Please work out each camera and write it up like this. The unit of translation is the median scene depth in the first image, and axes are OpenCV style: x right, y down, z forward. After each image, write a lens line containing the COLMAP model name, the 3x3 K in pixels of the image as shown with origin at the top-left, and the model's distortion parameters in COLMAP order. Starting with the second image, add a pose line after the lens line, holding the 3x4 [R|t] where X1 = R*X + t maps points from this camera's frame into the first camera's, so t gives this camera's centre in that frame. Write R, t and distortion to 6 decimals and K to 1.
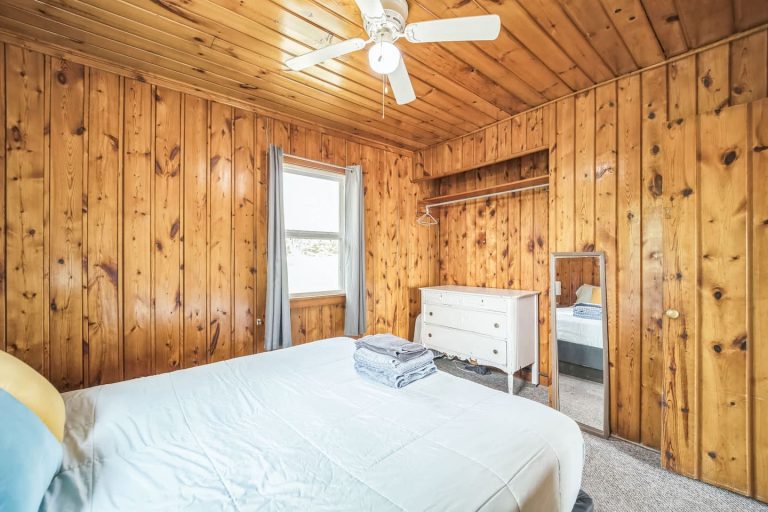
lens RADIAL K [[301.2, 0, 383.9], [0, 301.2, 256.1], [0, 0, 1]] dist [0.015956, -0.000992]
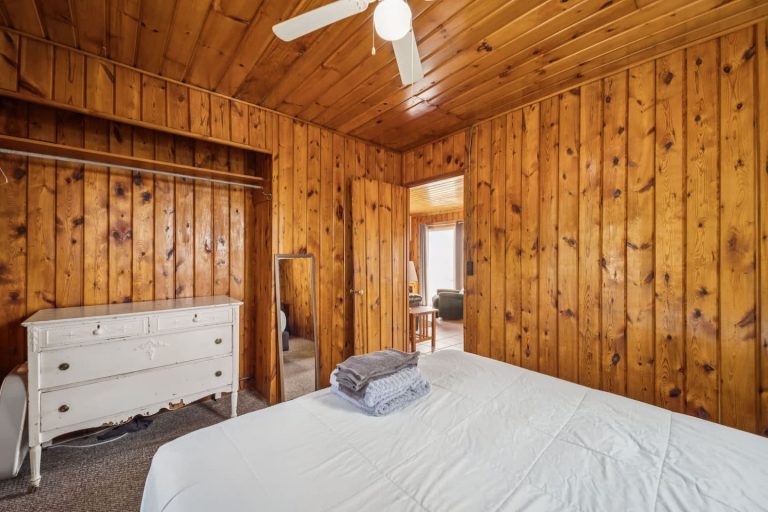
lens RADIAL K [[301.2, 0, 383.9], [0, 301.2, 257.3], [0, 0, 1]] dist [0.015956, -0.000992]
pose [[0.014245, 0.006934, 0.999874, -0.345254], [-0.004911, 0.999964, -0.006865, 0.003417], [-0.999886, -0.004813, 0.014279, 0.418348]]
